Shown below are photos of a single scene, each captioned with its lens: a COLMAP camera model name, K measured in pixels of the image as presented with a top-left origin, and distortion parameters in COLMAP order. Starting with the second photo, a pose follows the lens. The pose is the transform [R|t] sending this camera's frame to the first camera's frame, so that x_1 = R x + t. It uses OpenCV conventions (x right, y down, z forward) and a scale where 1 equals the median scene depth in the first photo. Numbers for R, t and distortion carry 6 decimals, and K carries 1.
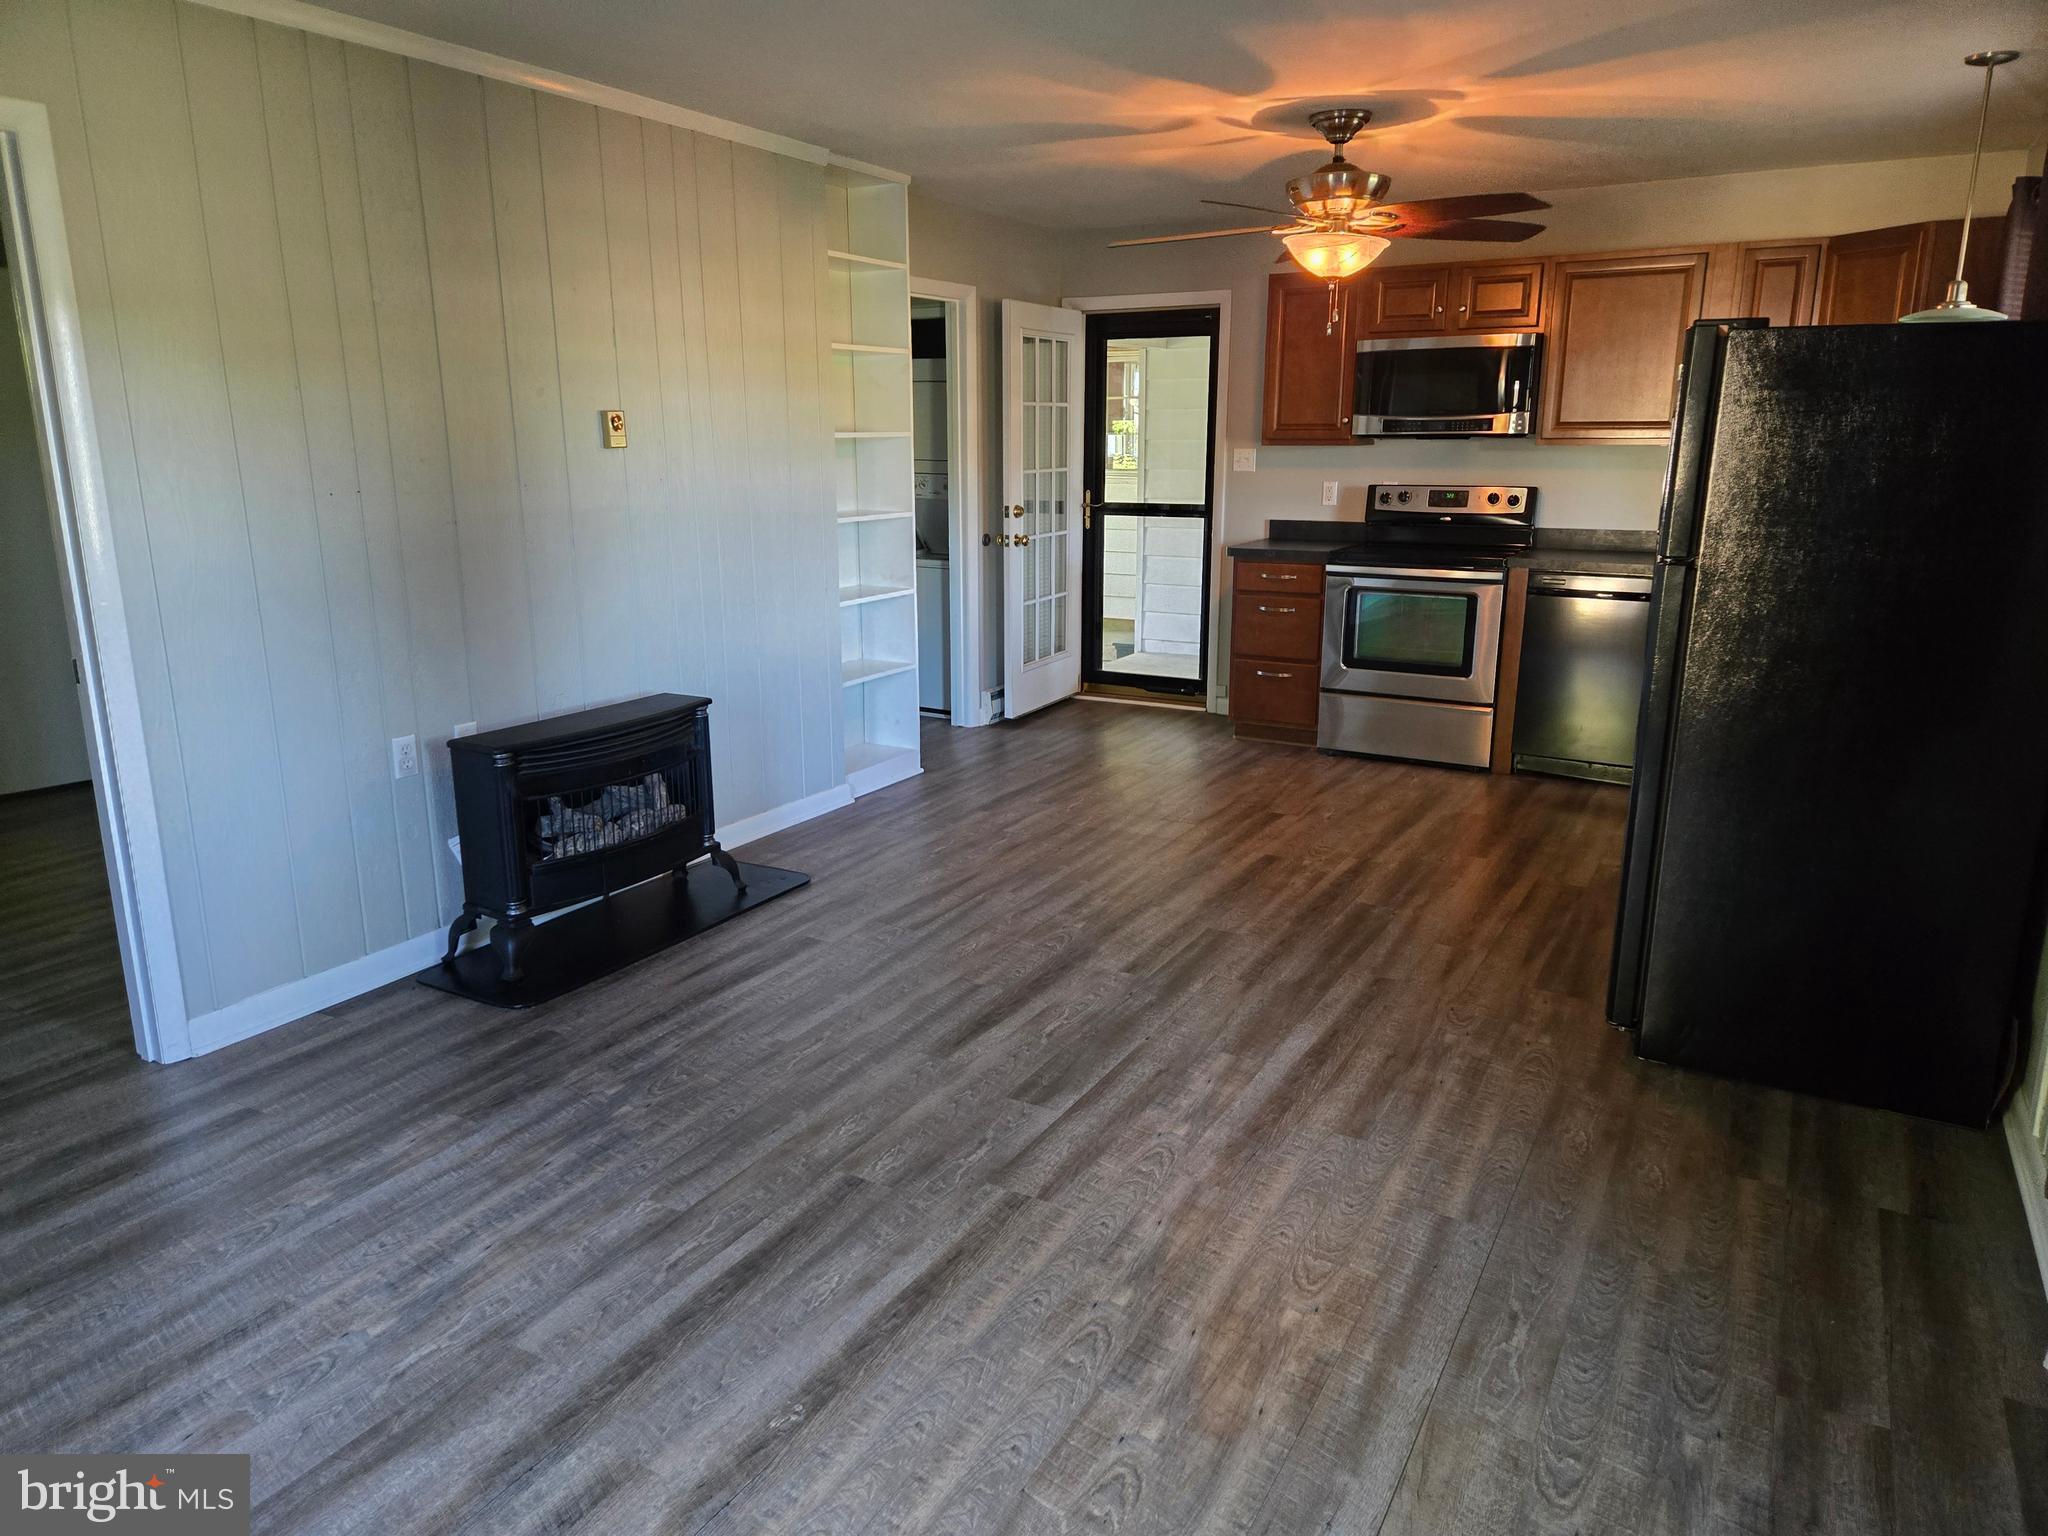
lens RADIAL K [[1342.1, 0, 1024.0], [0, 1342.1, 768.0], [0, 0, 1]] dist [0.065727, -0.057008]
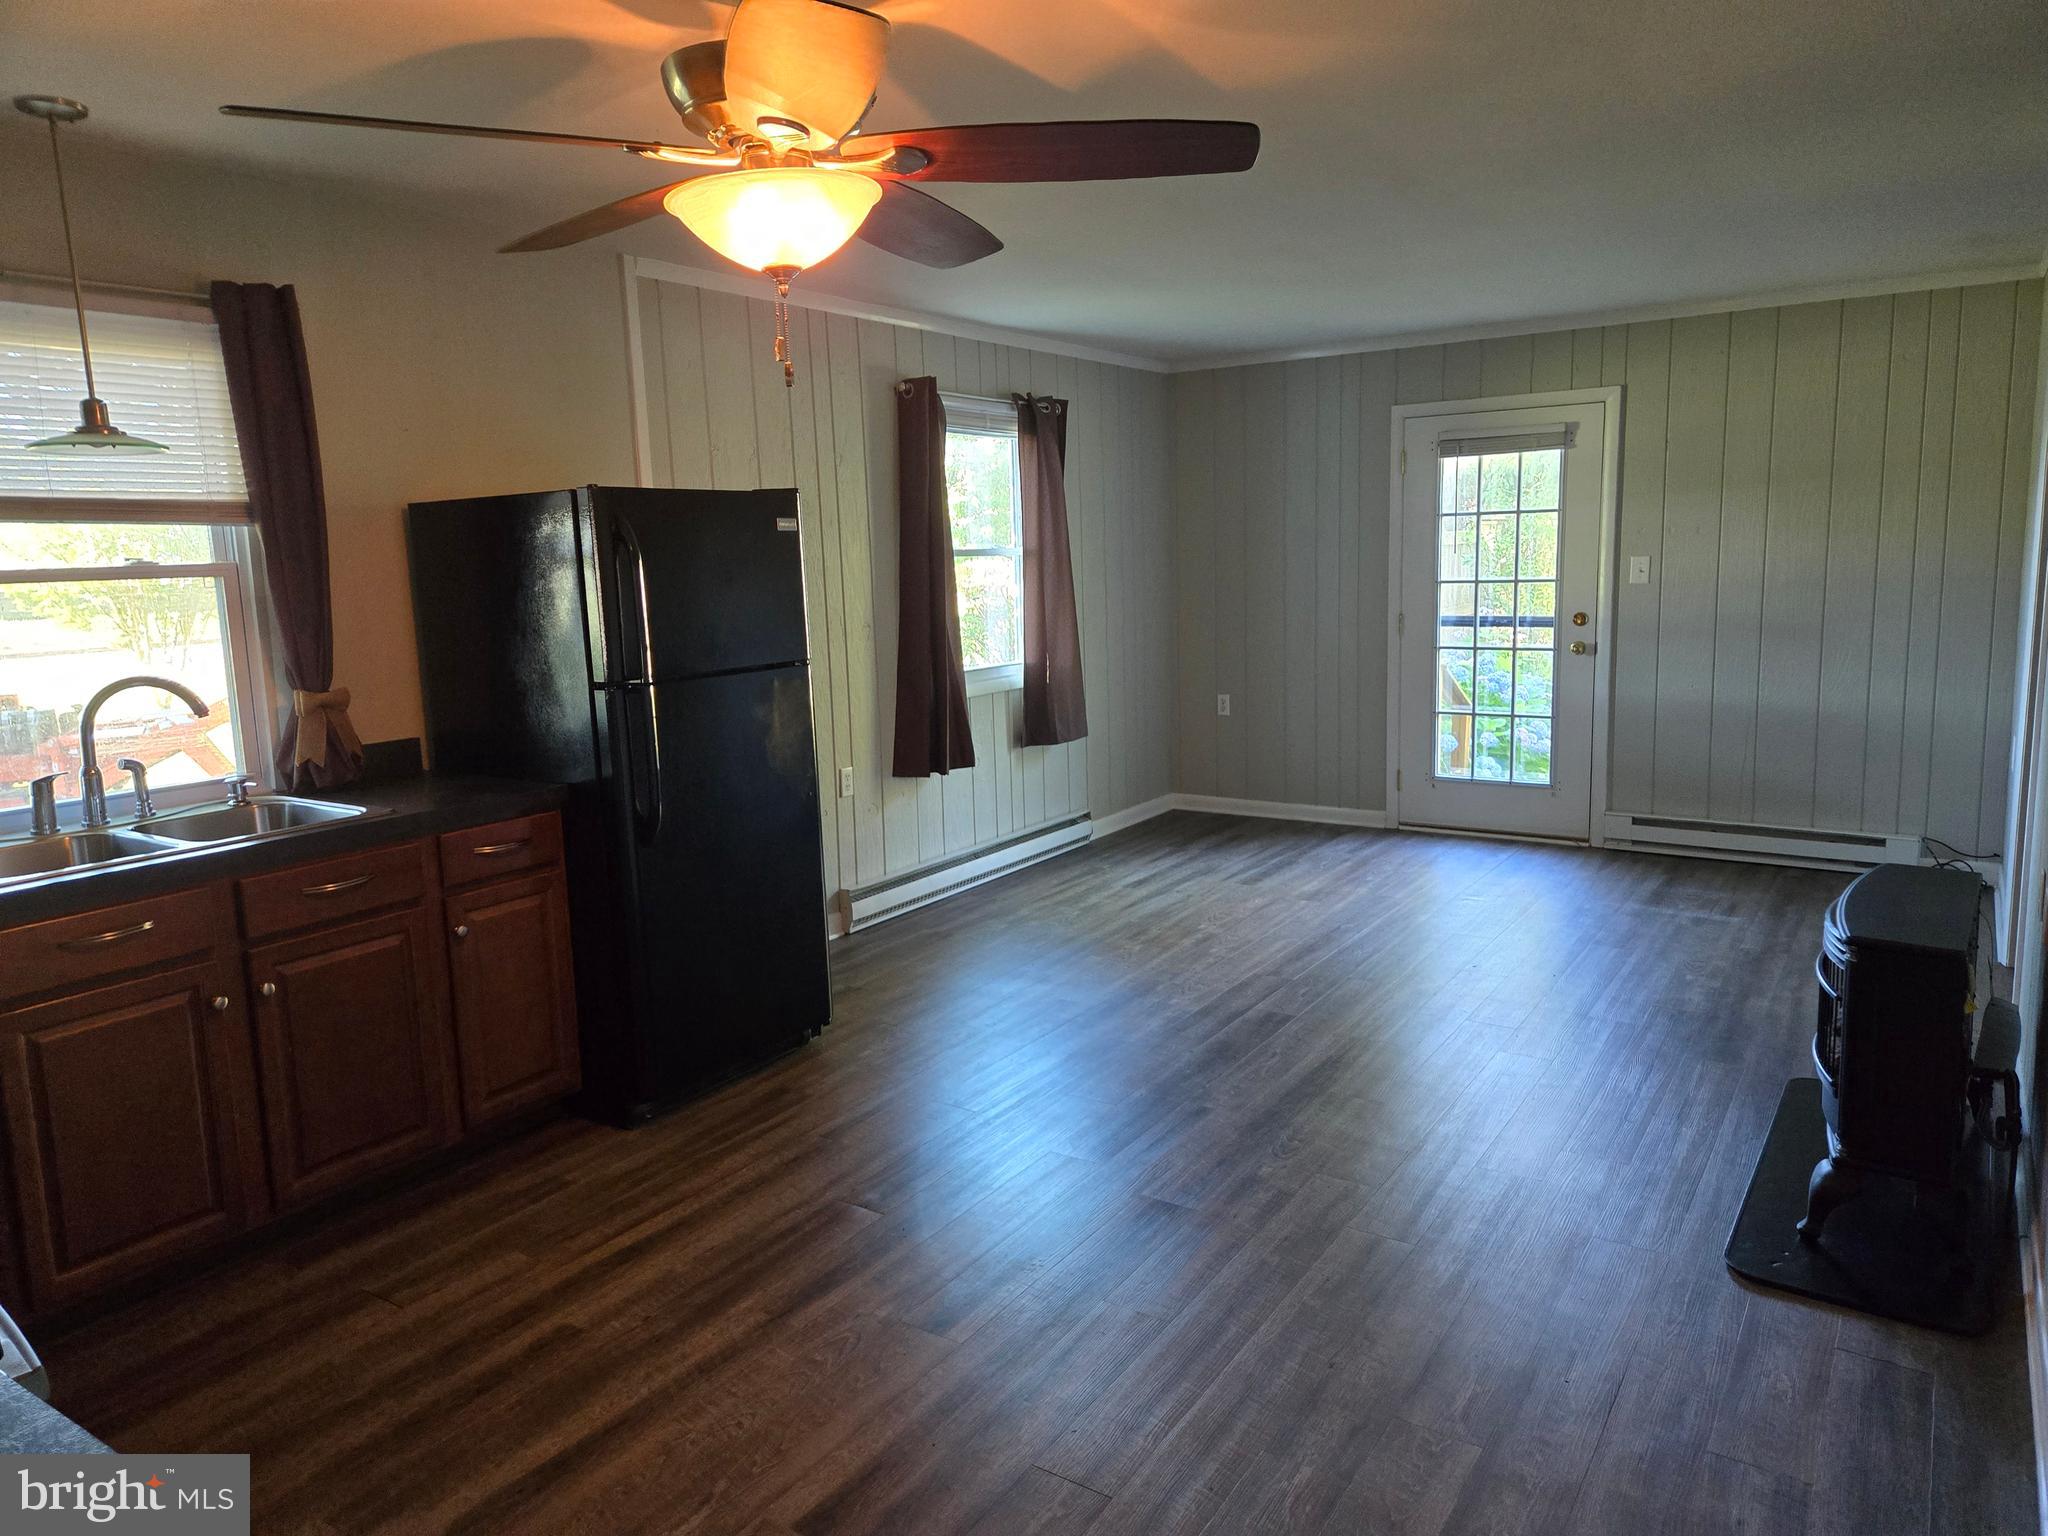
lens RADIAL K [[1340.7, 0, 1044.0], [0, 1340.7, 770.3], [0, 0, 1]] dist [0.080159, -0.051917]
pose [[-0.997795, 0.020855, 0.063008, 0.092518], [0.044453, 0.914952, 0.401108, -0.337155], [-0.049284, 0.403024, -0.913861, 1.309226]]
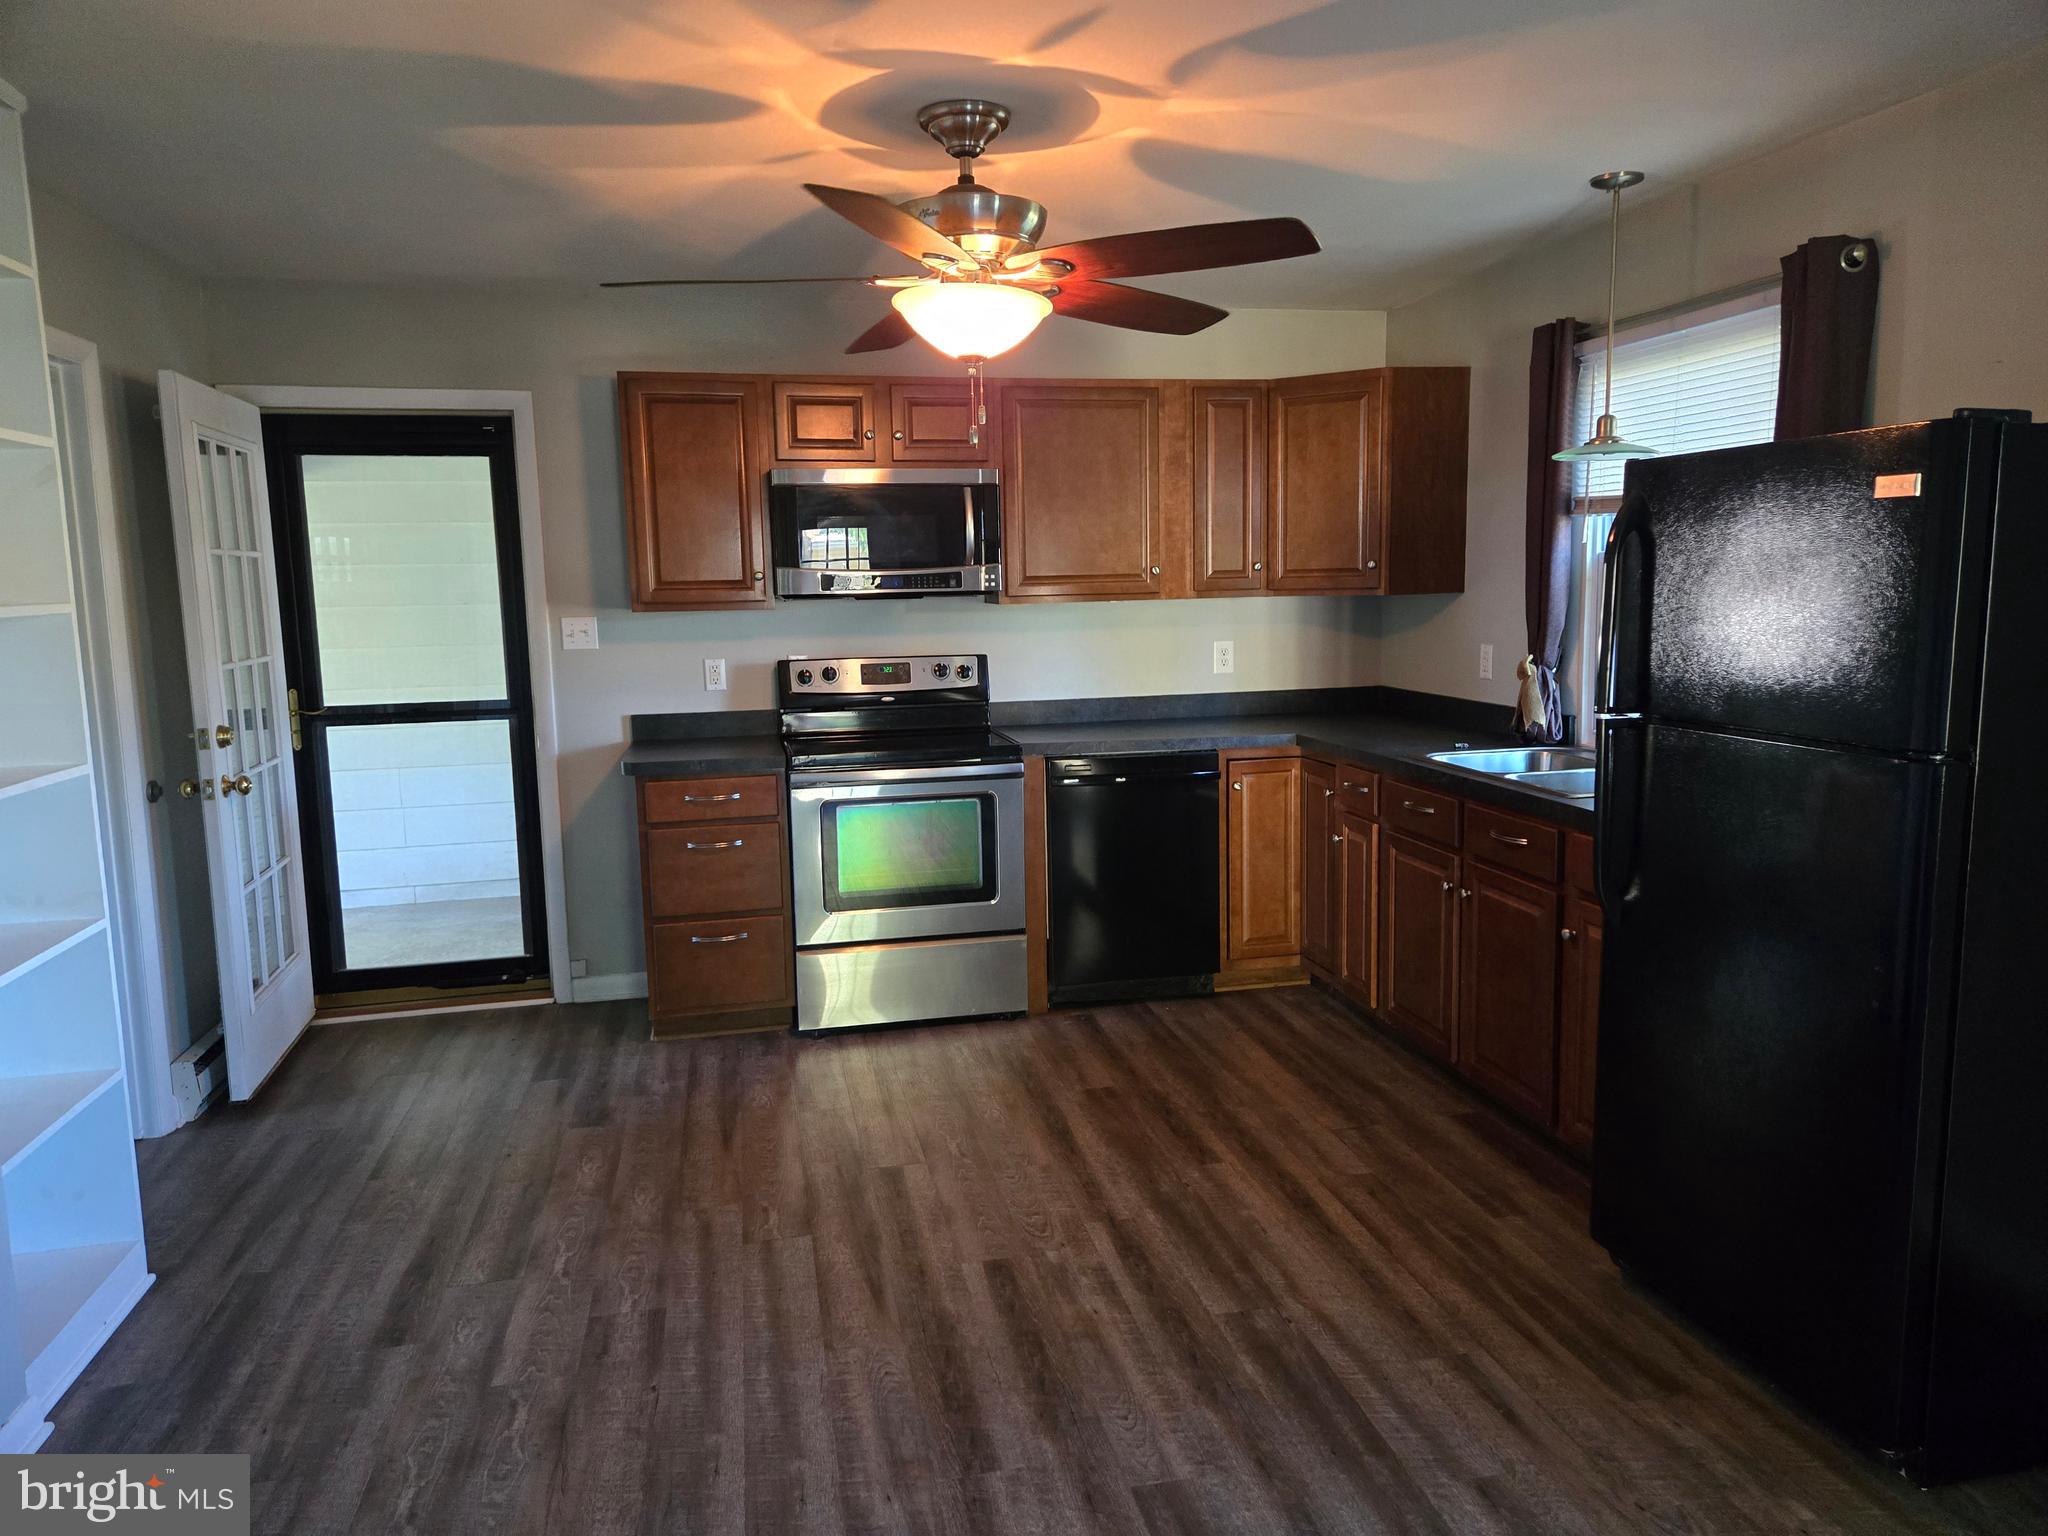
lens RADIAL K [[1342.1, 0, 1024.0], [0, 1342.1, 768.0], [0, 0, 1]] dist [0.065727, -0.057008]
pose [[0.739233, -0.106485, 0.664978, -0.177522], [0.182894, 0.982053, -0.046058, -0.115639], [-0.648140, 0.155668, 0.745441, 0.461126]]
